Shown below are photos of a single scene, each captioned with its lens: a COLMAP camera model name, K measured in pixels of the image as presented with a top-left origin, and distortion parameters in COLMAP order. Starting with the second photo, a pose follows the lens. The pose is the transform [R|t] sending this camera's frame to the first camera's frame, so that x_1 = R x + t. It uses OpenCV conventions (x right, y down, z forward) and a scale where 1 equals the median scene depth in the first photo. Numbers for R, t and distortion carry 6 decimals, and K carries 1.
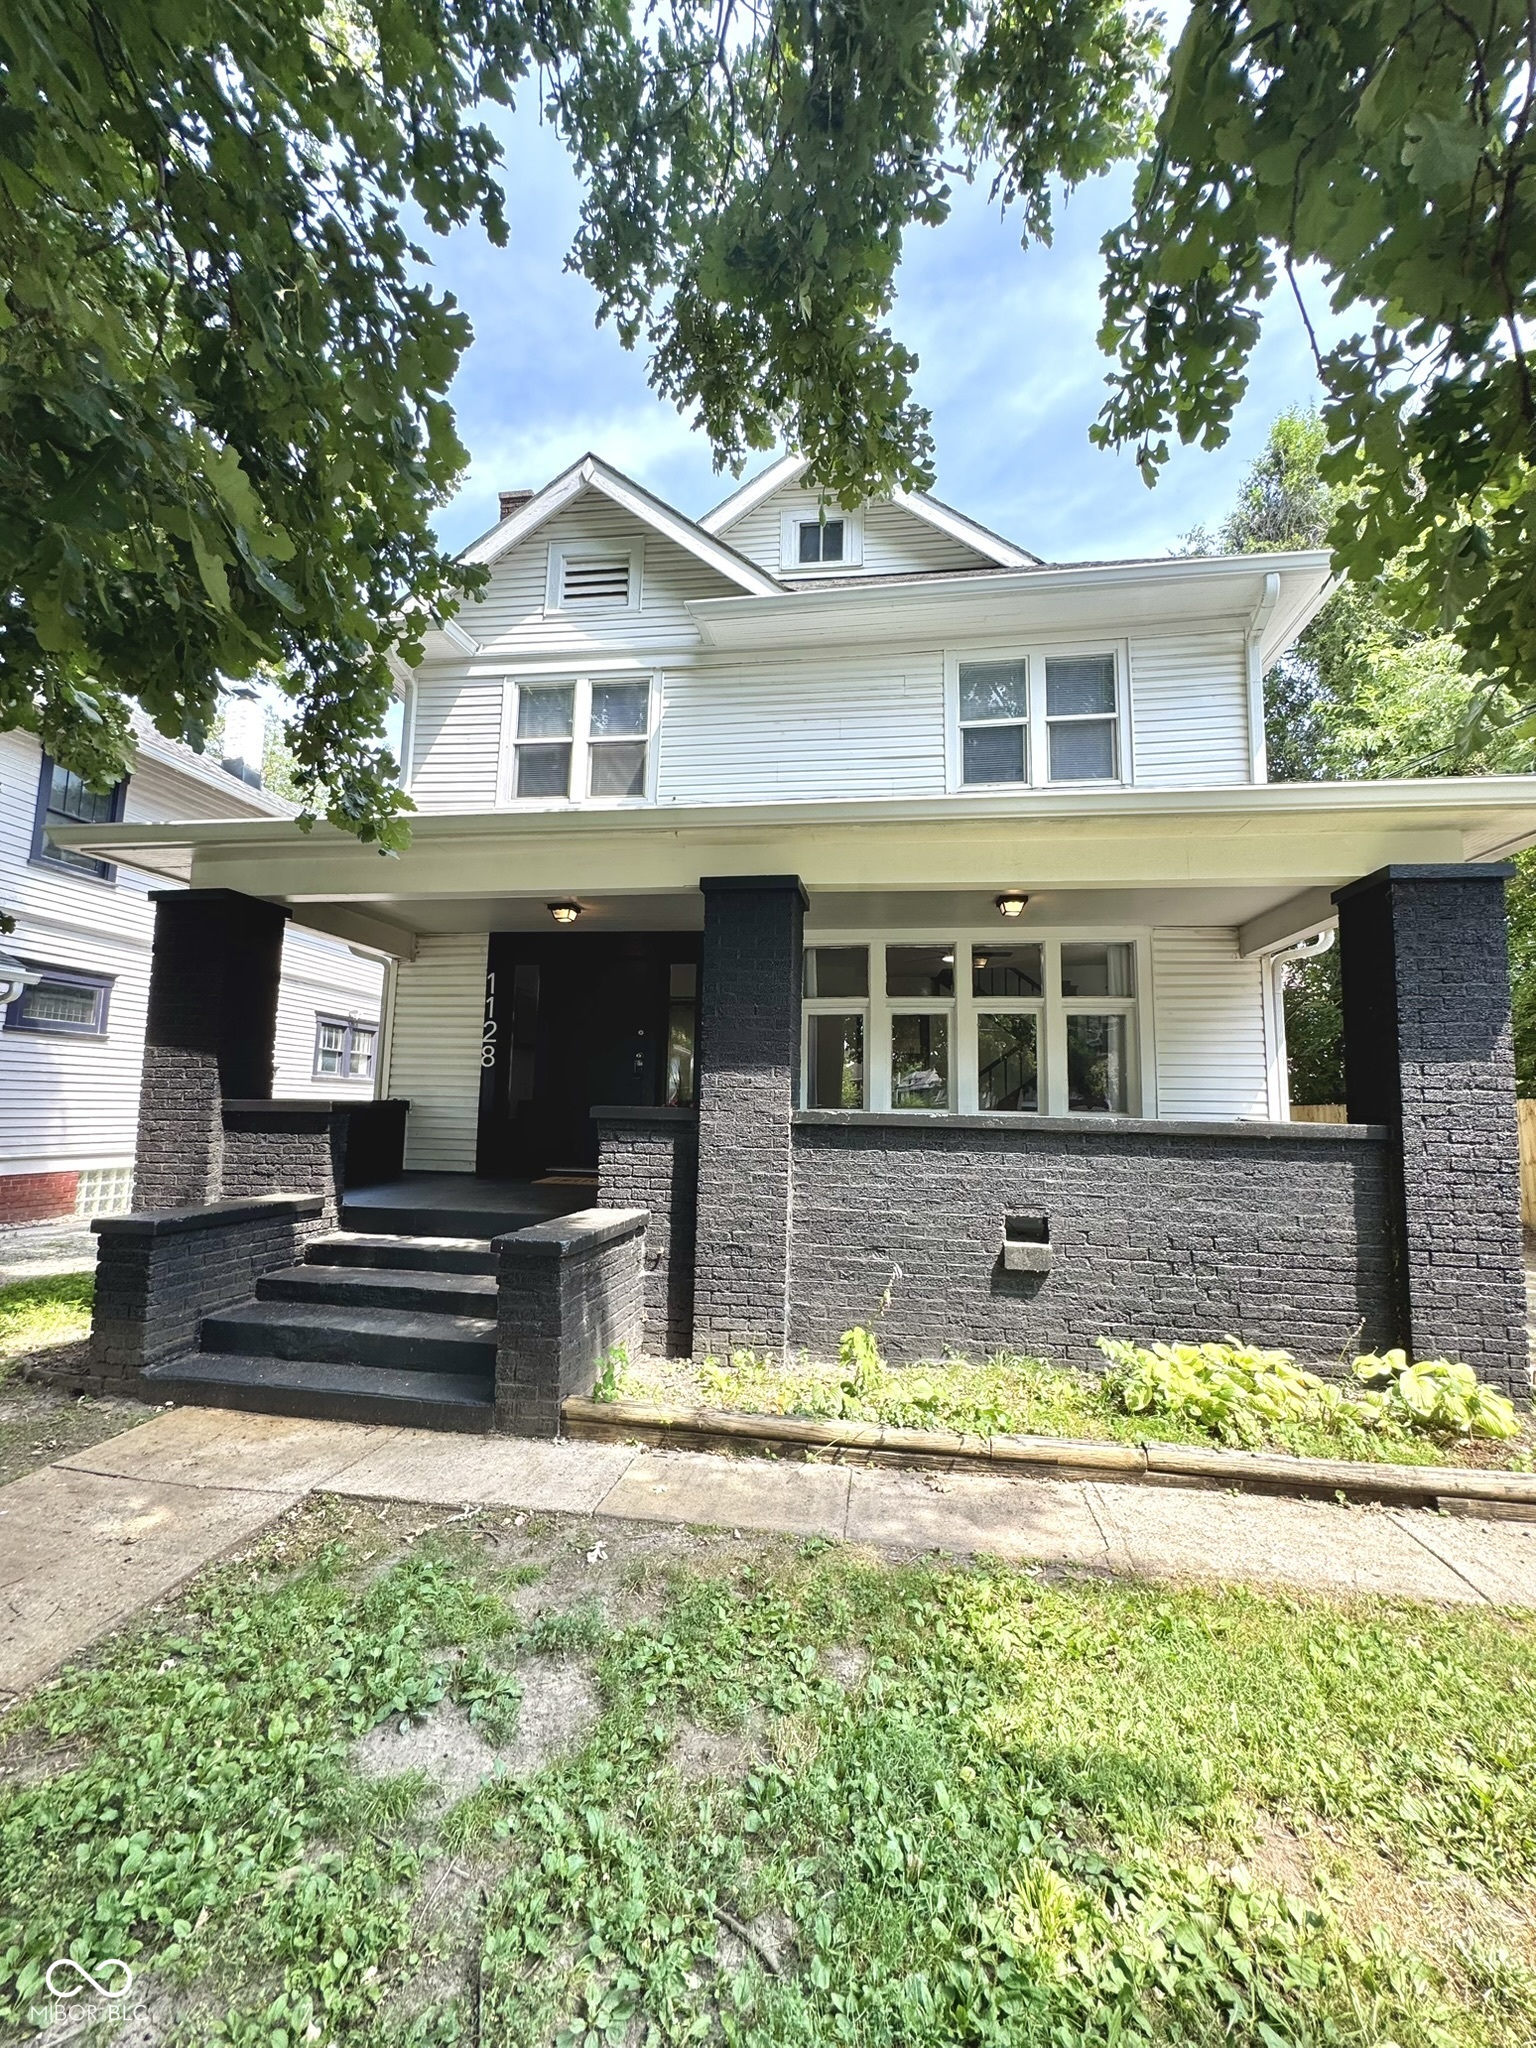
lens RADIAL K [[796.9, 0, 768.0], [0, 796.9, 1024.0], [0, 0, 1]] dist [-0.002826, -0.000157]
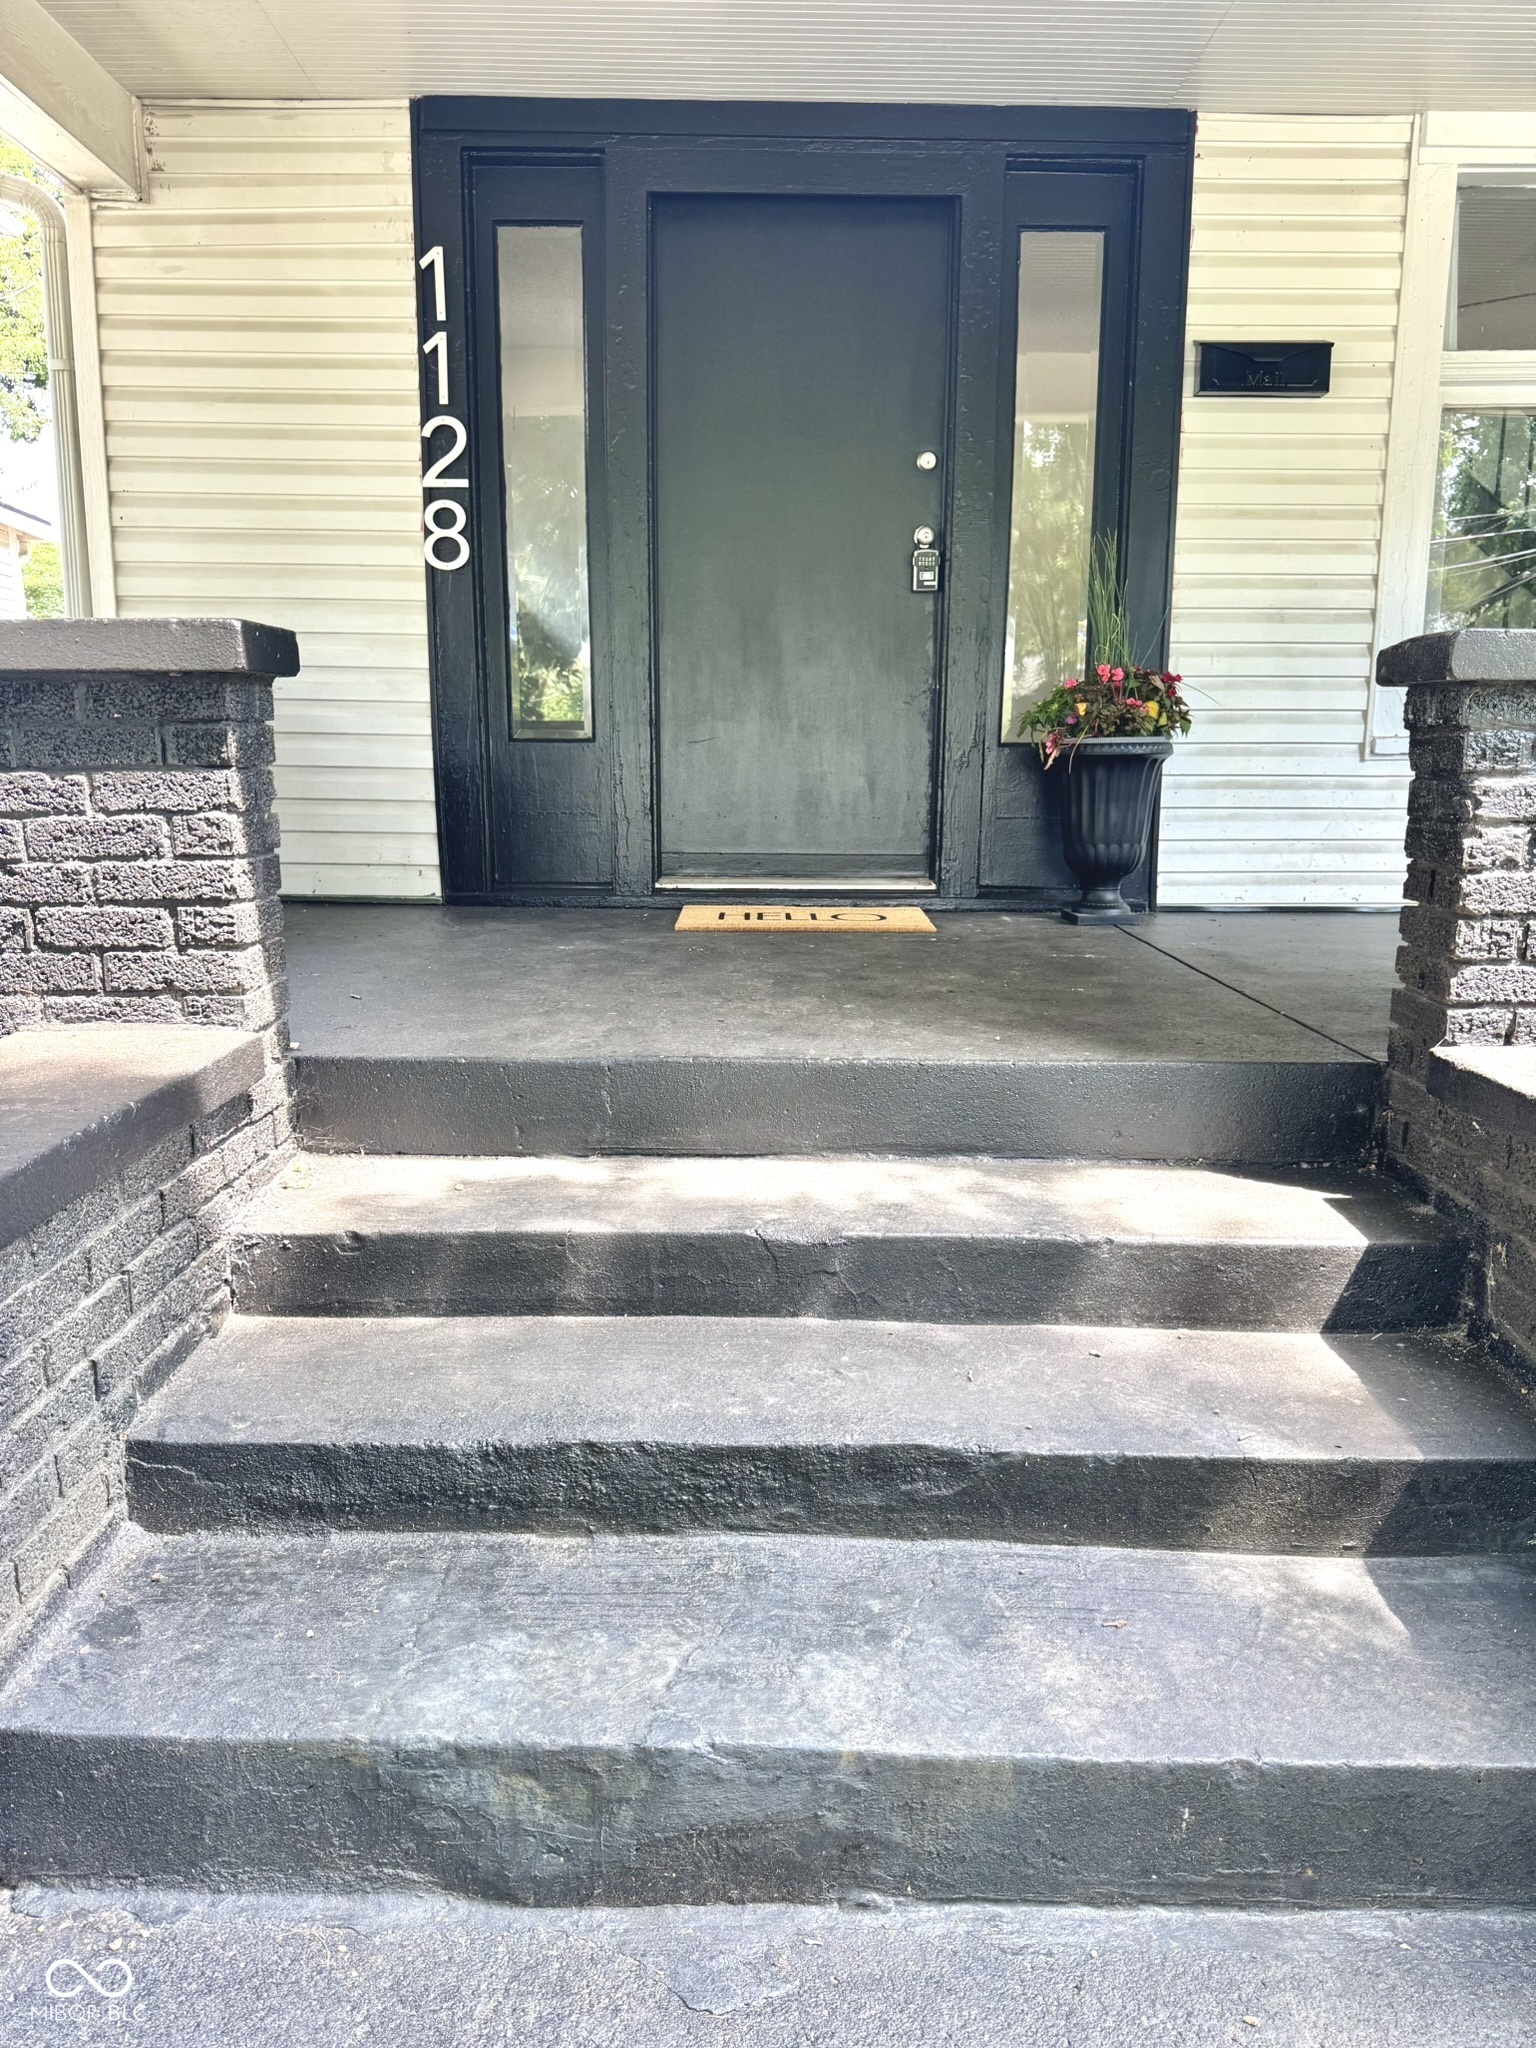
lens RADIAL K [[1440.6, 0, 768.0], [0, 1440.6, 1024.0], [0, 0, 1]] dist [-0.006311, -0.003135]
pose [[0.989137, -0.039899, 0.141481, -0.342601], [-0.003001, 0.956779, 0.290801, 0.065282], [-0.146969, -0.288066, 0.946265, 0.421424]]
